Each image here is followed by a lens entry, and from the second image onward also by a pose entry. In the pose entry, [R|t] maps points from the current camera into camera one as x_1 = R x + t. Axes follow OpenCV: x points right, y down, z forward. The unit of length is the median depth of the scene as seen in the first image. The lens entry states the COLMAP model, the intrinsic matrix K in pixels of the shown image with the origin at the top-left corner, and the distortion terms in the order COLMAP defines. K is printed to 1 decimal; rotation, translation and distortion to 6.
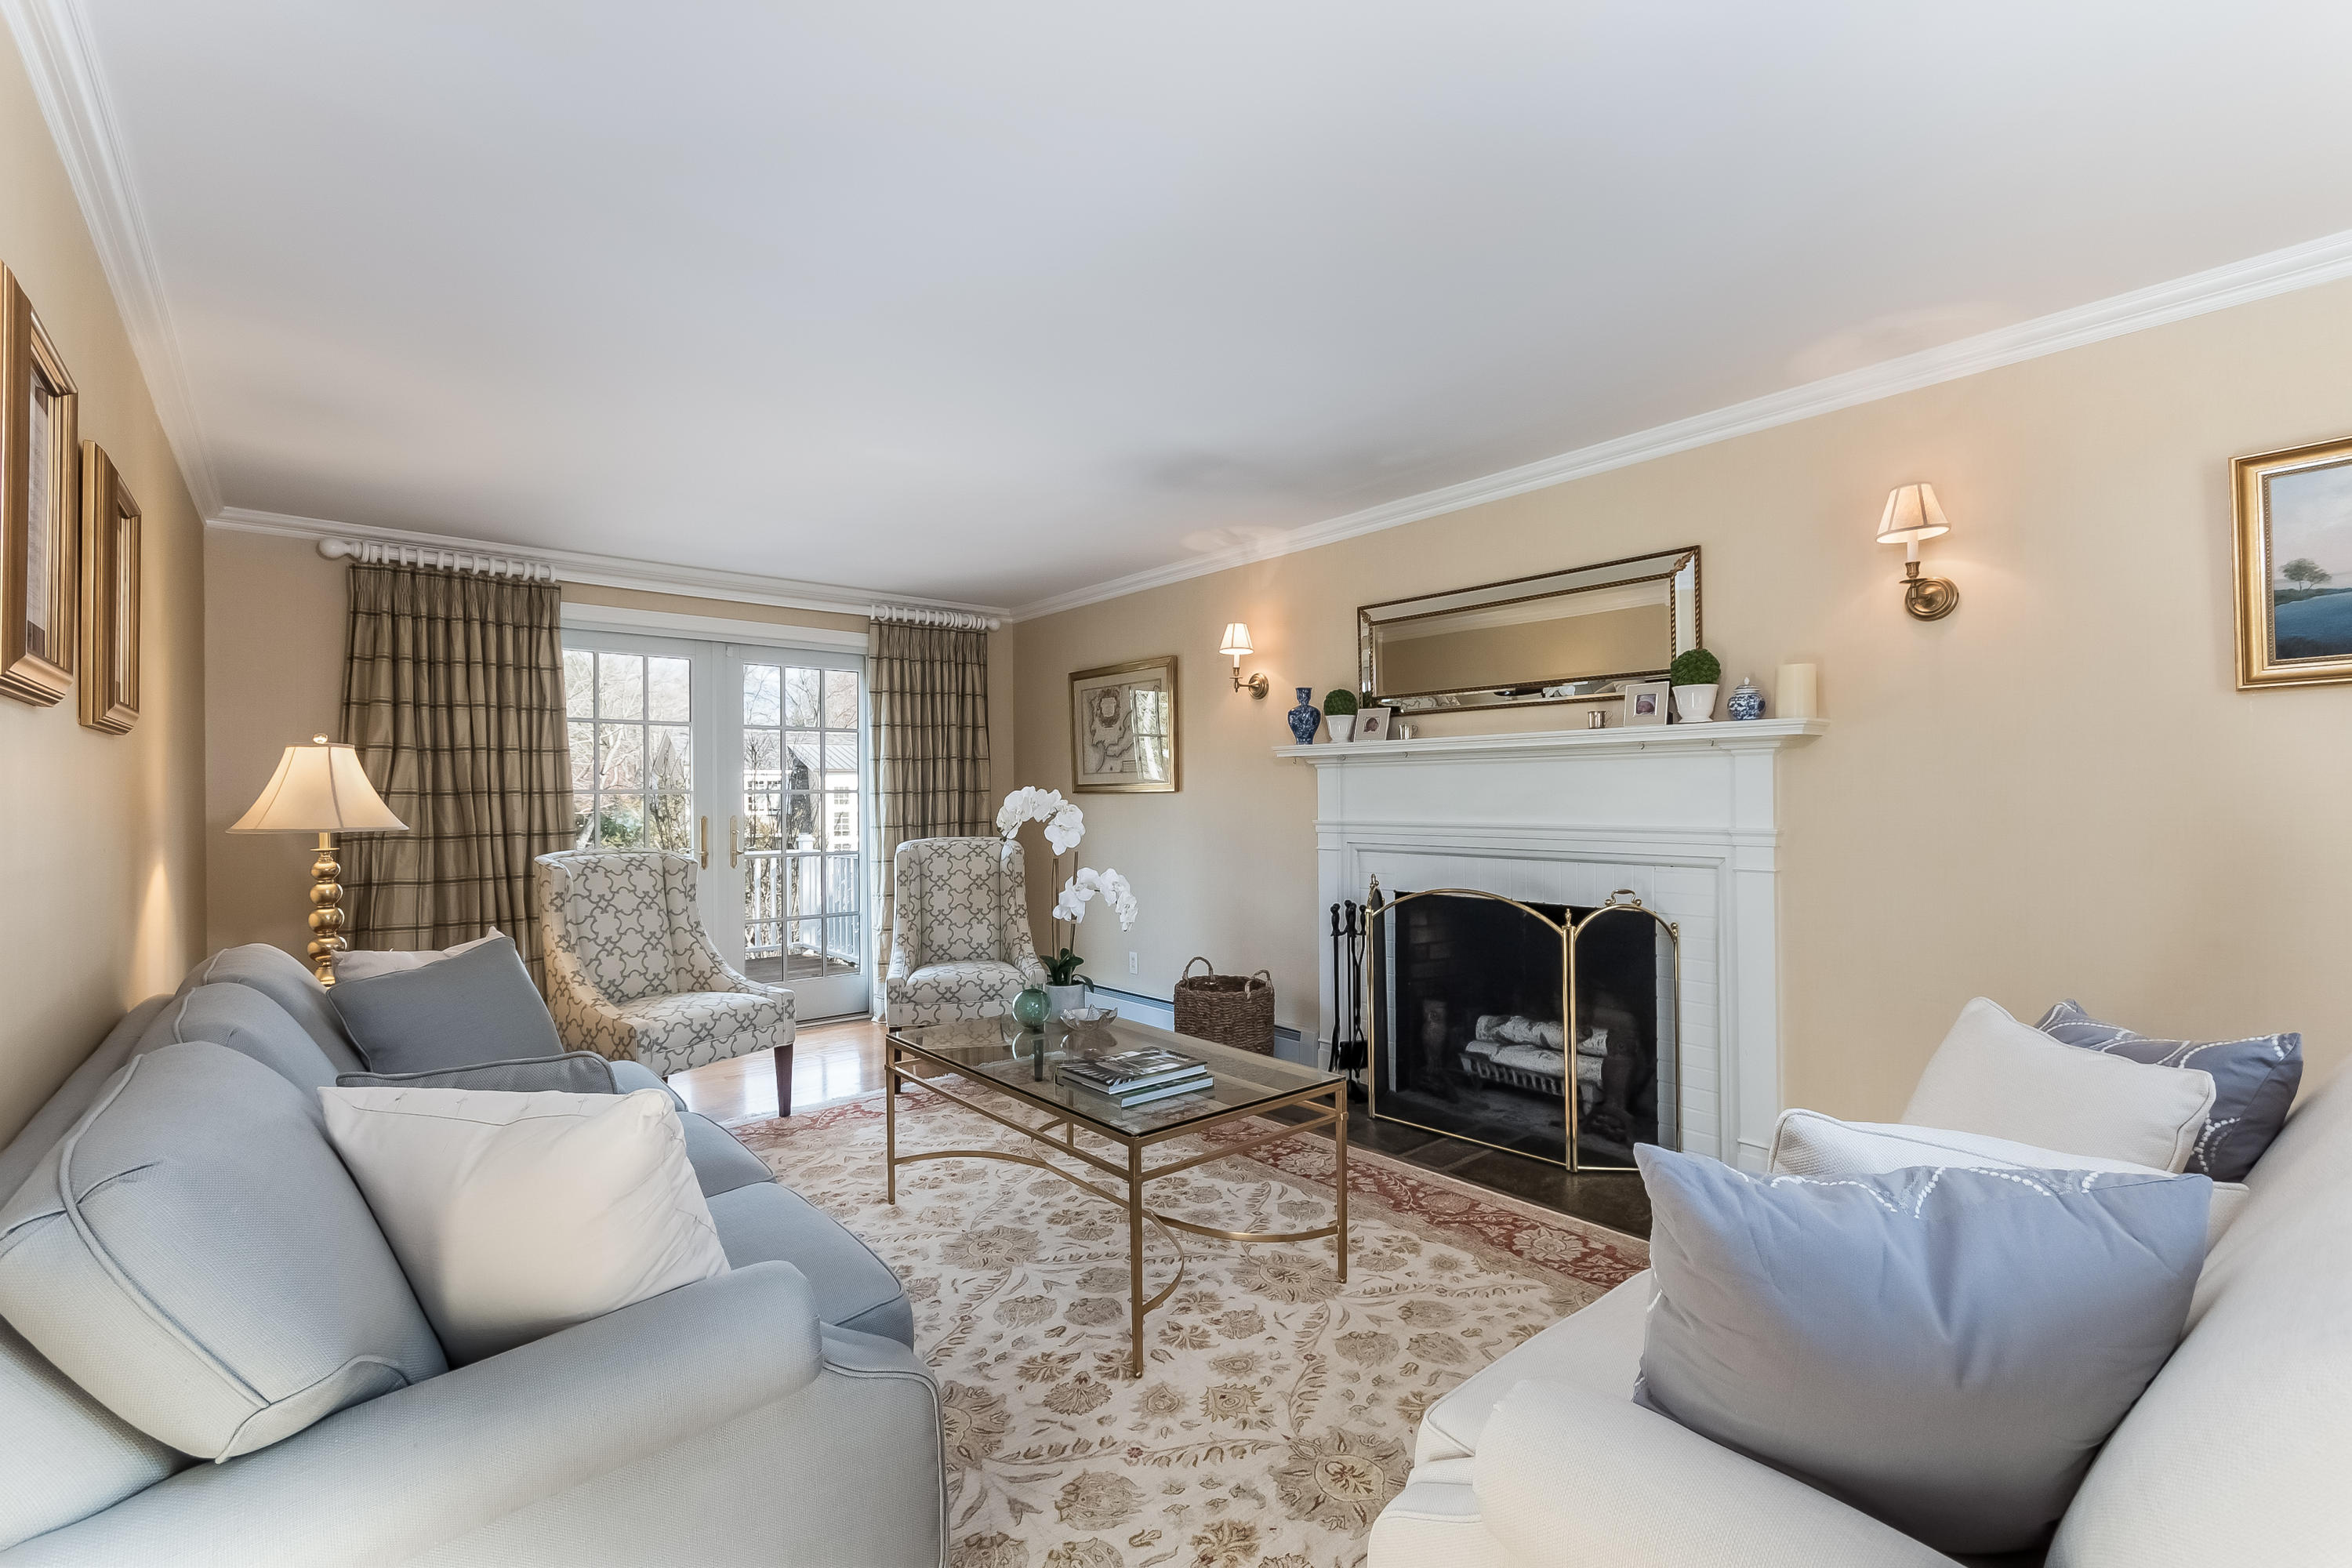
lens RADIAL K [[1012.3, 0, 1172.1], [0, 1012.3, 786.1], [0, 0, 1]] dist [0.004170, 0.001802]
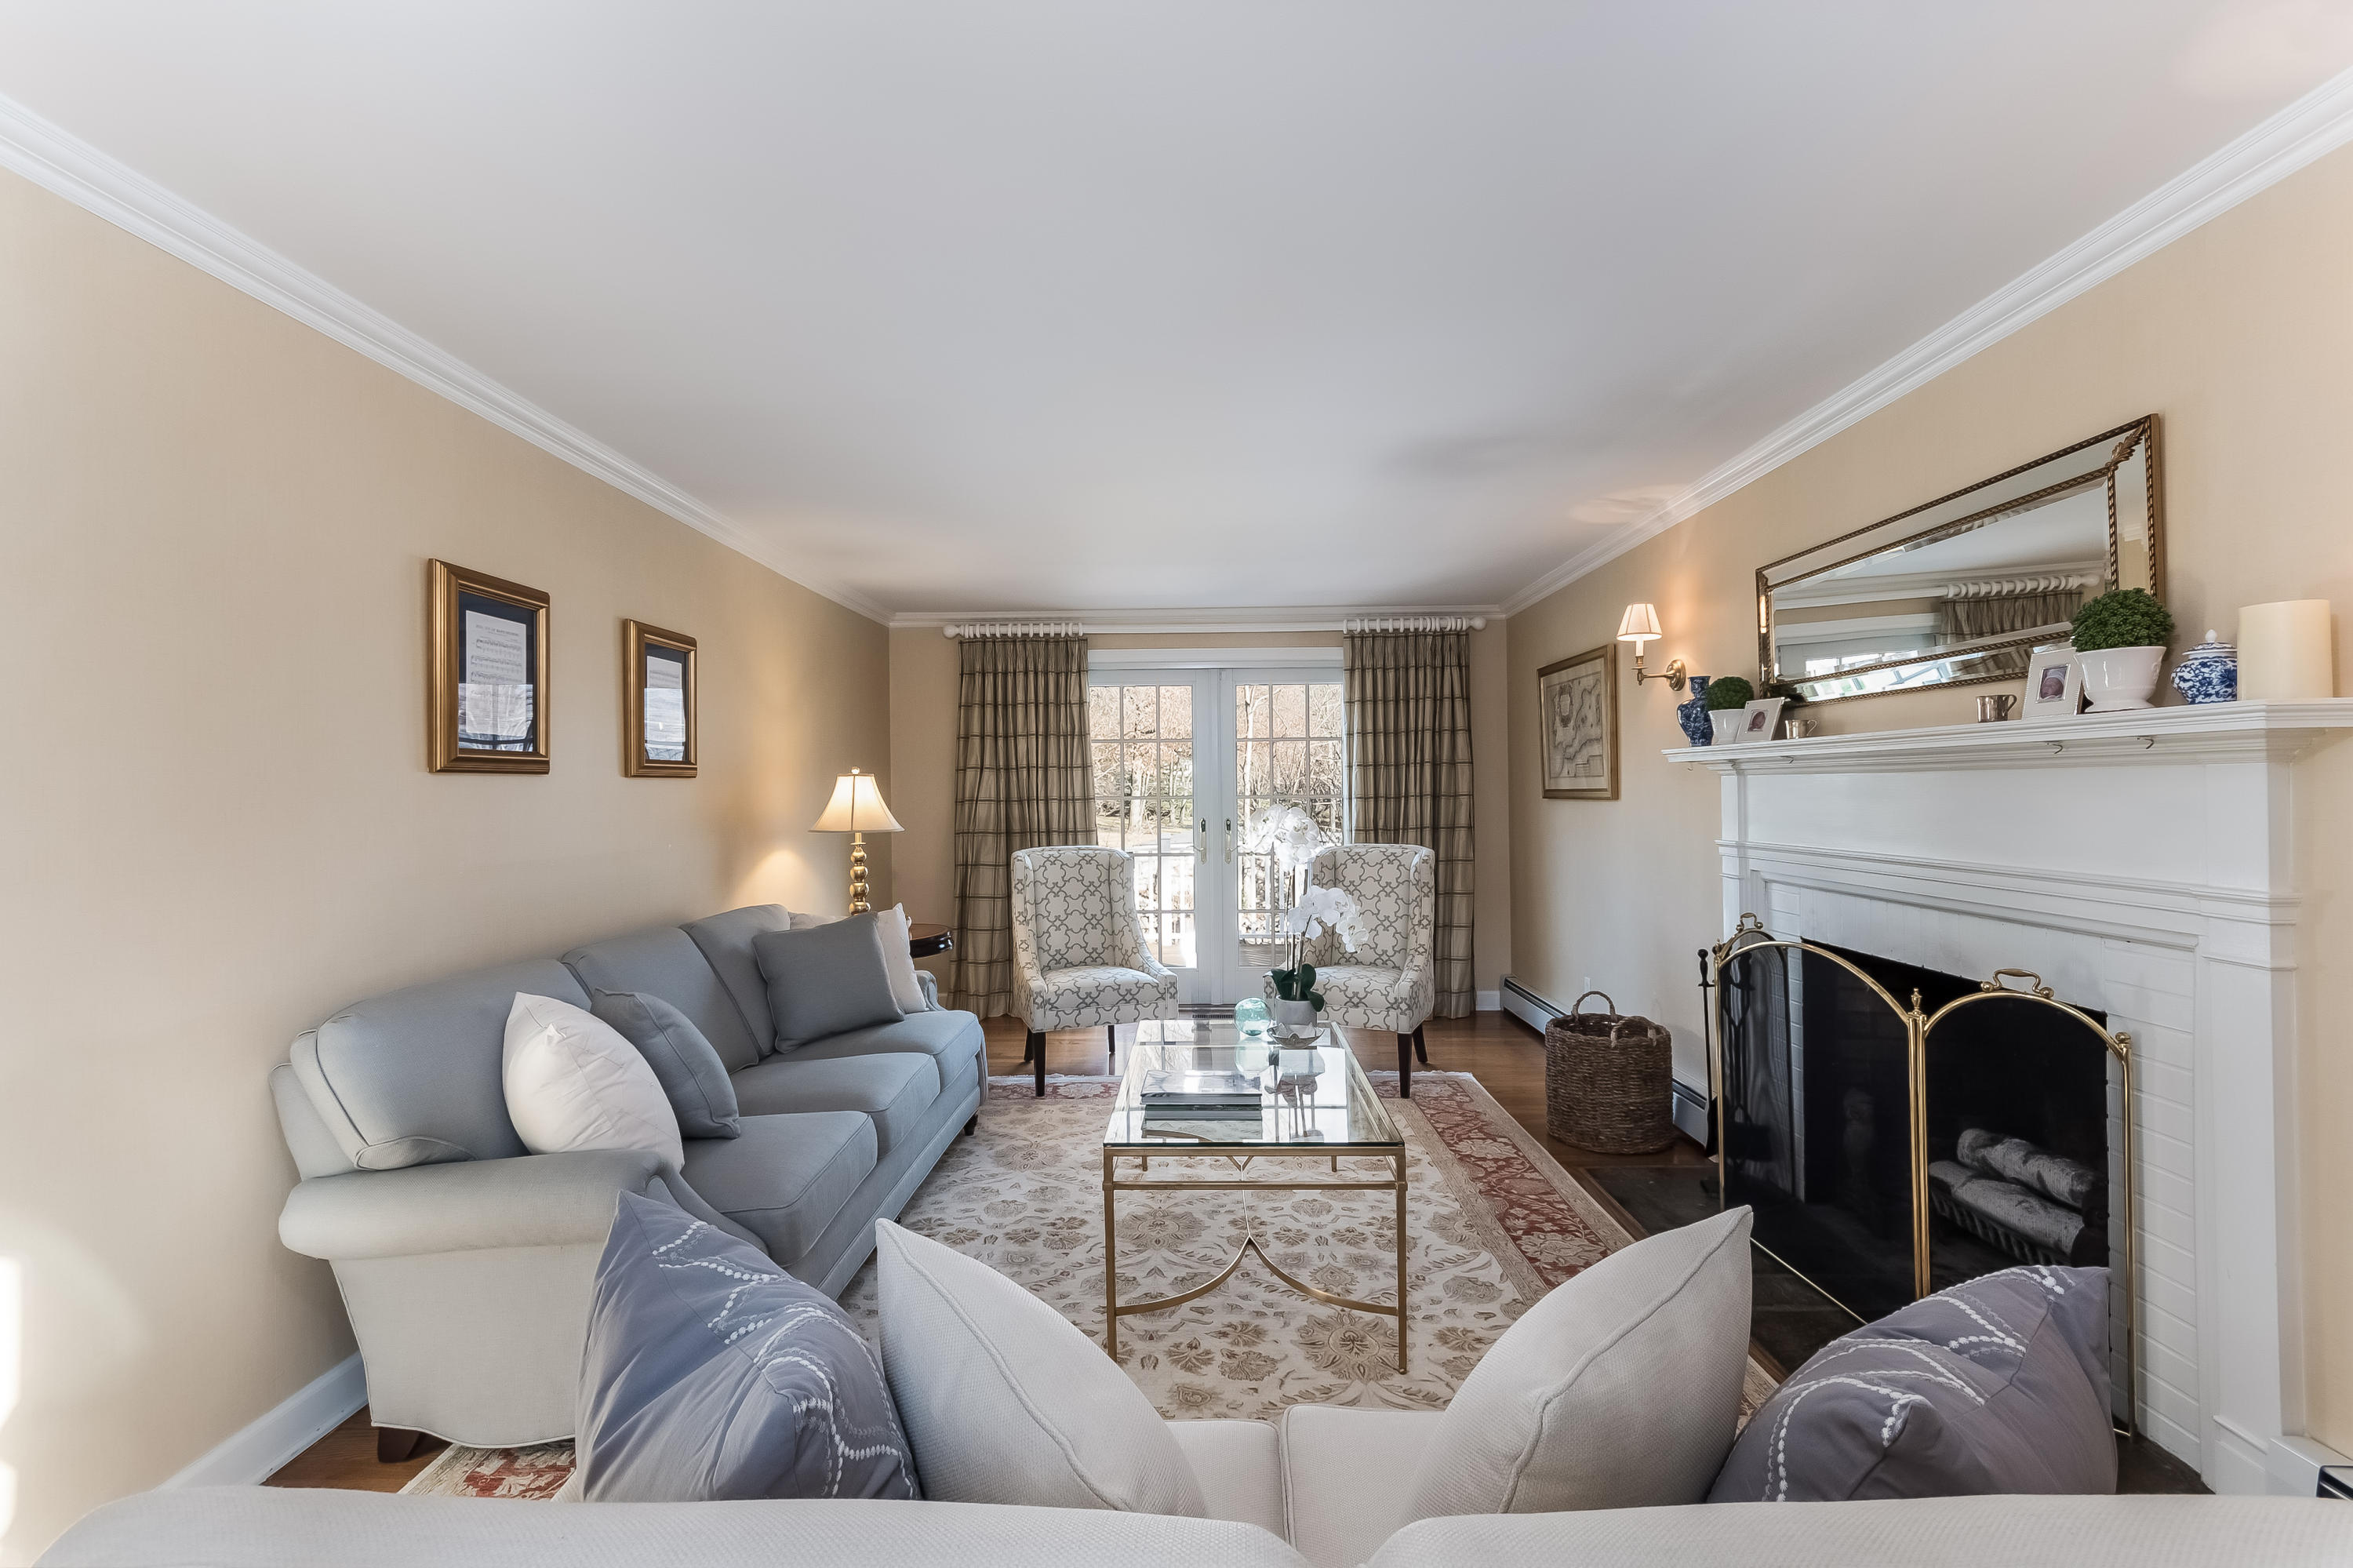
lens RADIAL K [[1012.8, 0, 1190.5], [0, 1012.8, 783.4], [0, 0, 1]] dist [0.004170, 0.001802]
pose [[0.759927, -0.004785, -0.649991, 0.368141], [0.010117, 0.999939, 0.004467, -0.020233], [0.649930, -0.009970, 0.759929, 0.125218]]
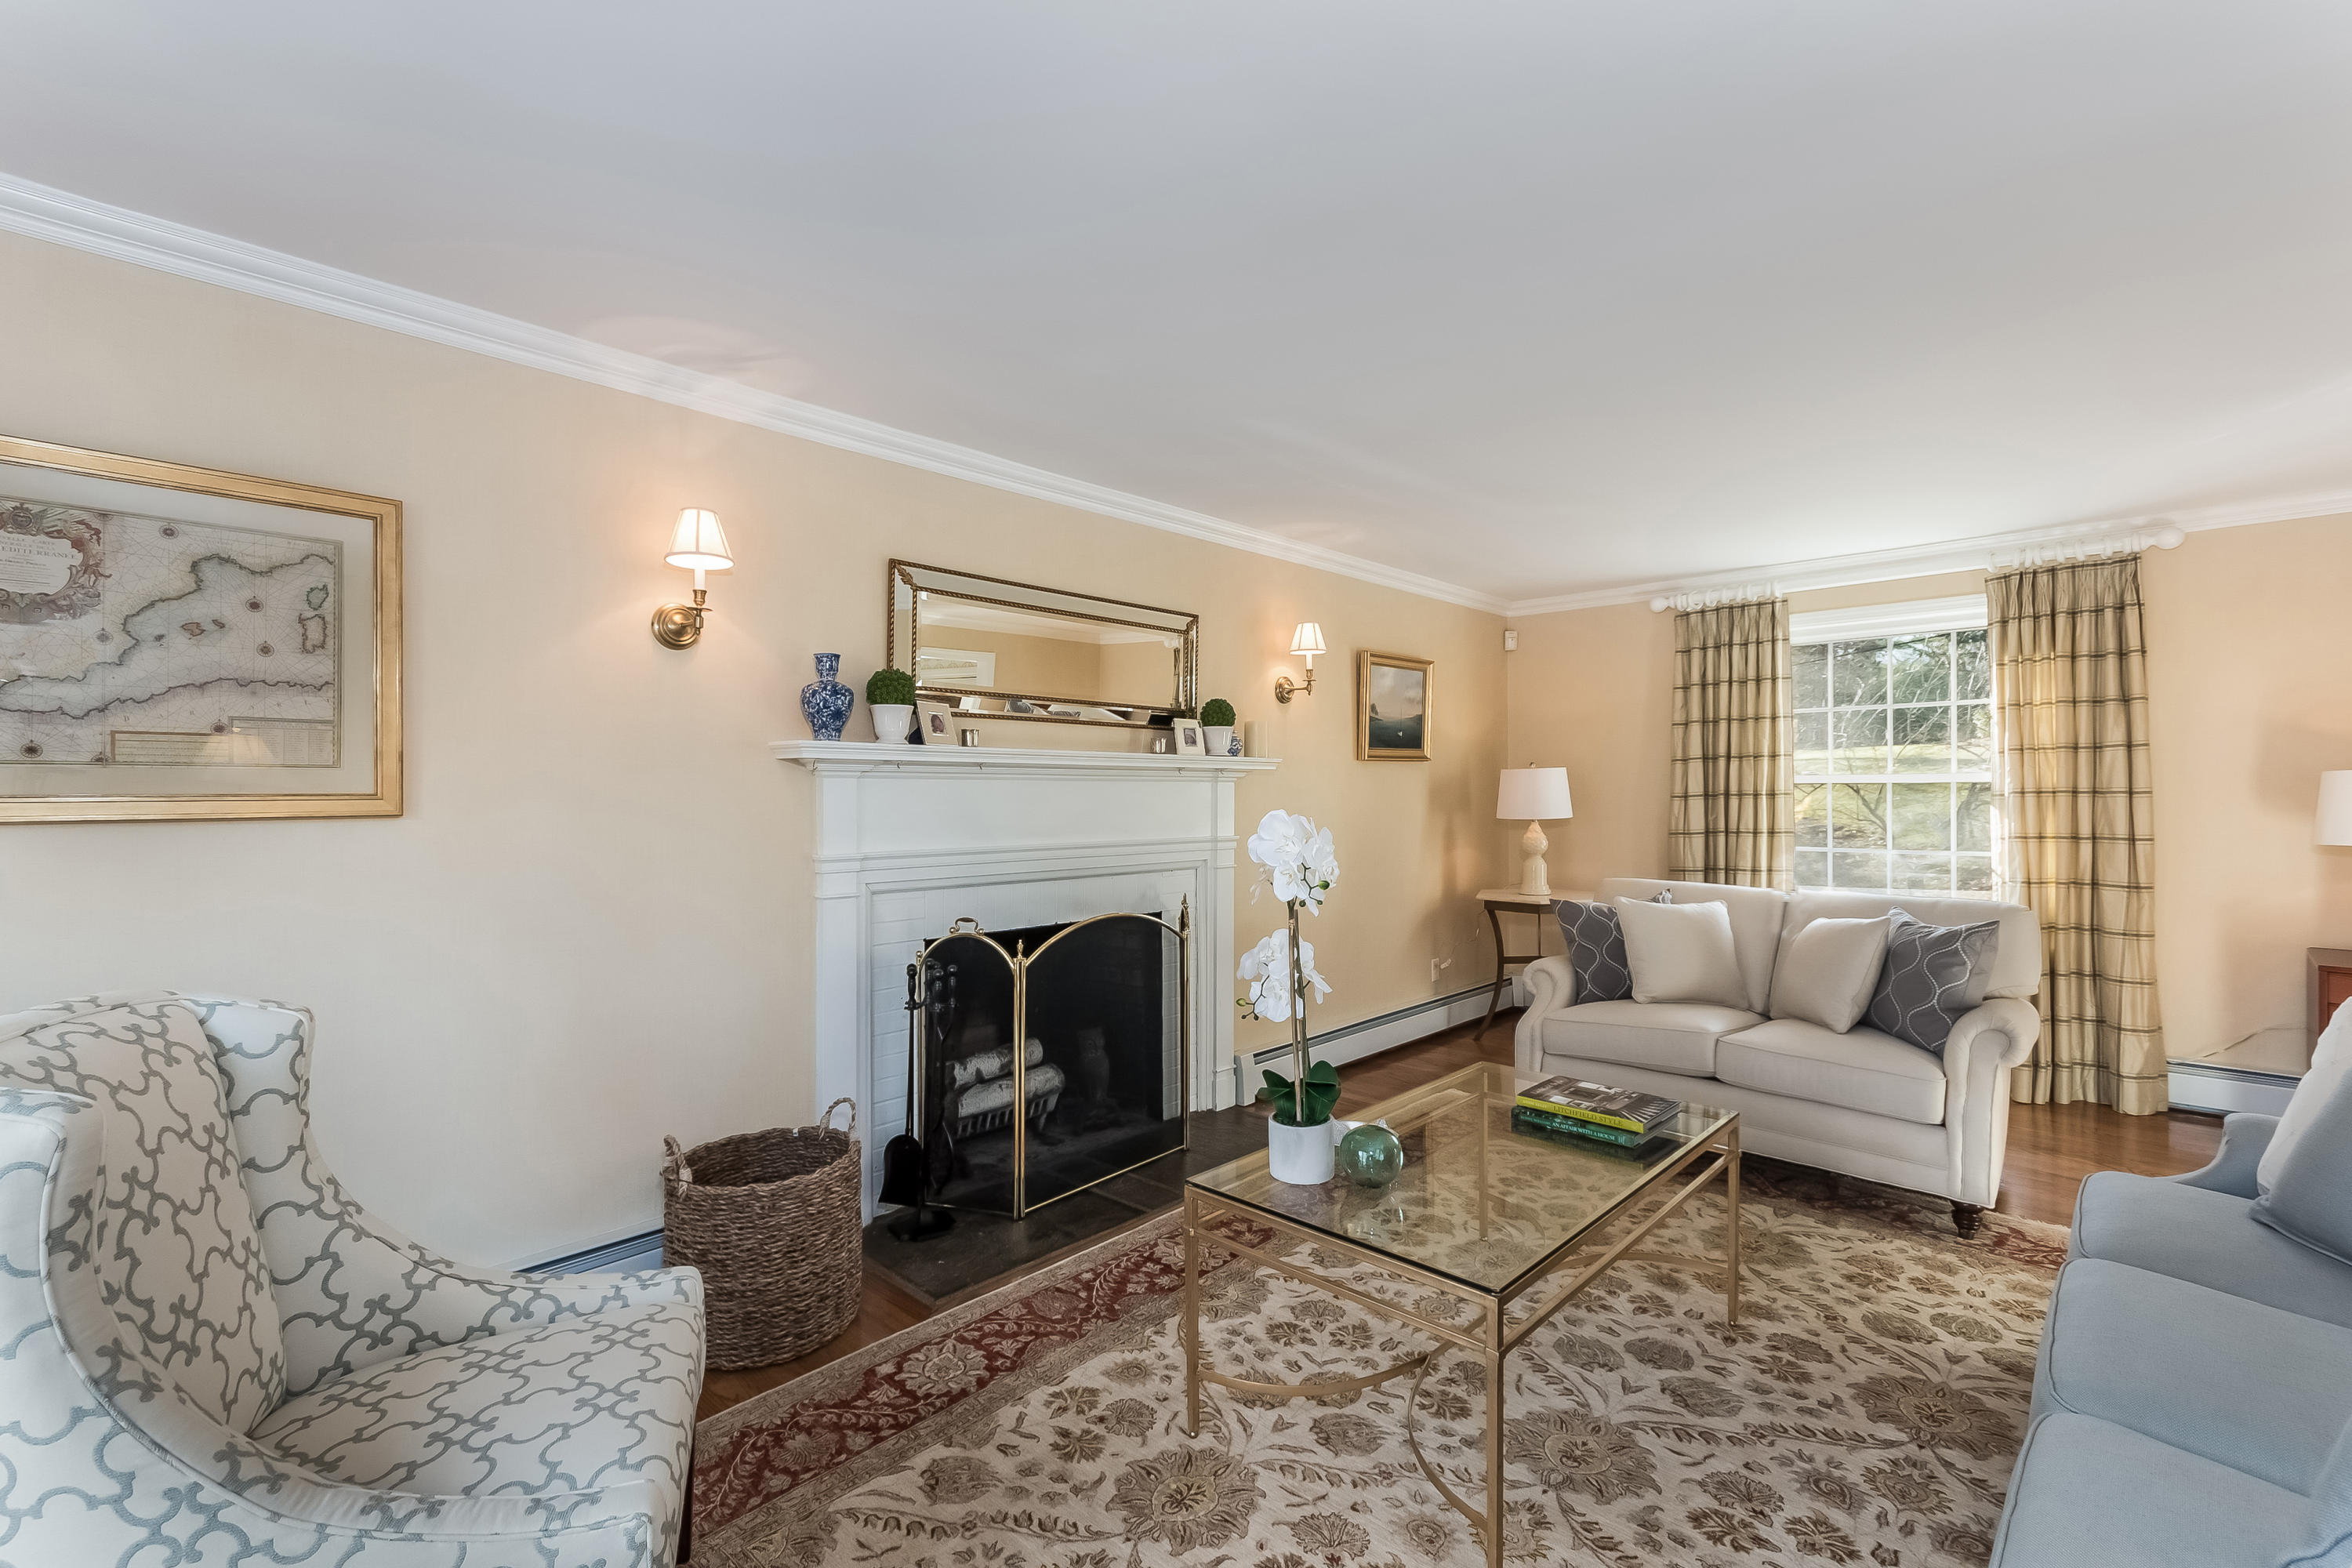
lens RADIAL K [[1012.3, 0, 1171.8], [0, 1012.3, 786.6], [0, 0, 1]] dist [0.004170, 0.001802]
pose [[-0.094097, 0.010070, 0.995512, -0.572517], [-0.006940, 0.999918, -0.010770, -0.006537], [-0.995539, -0.007922, -0.094019, 0.887173]]
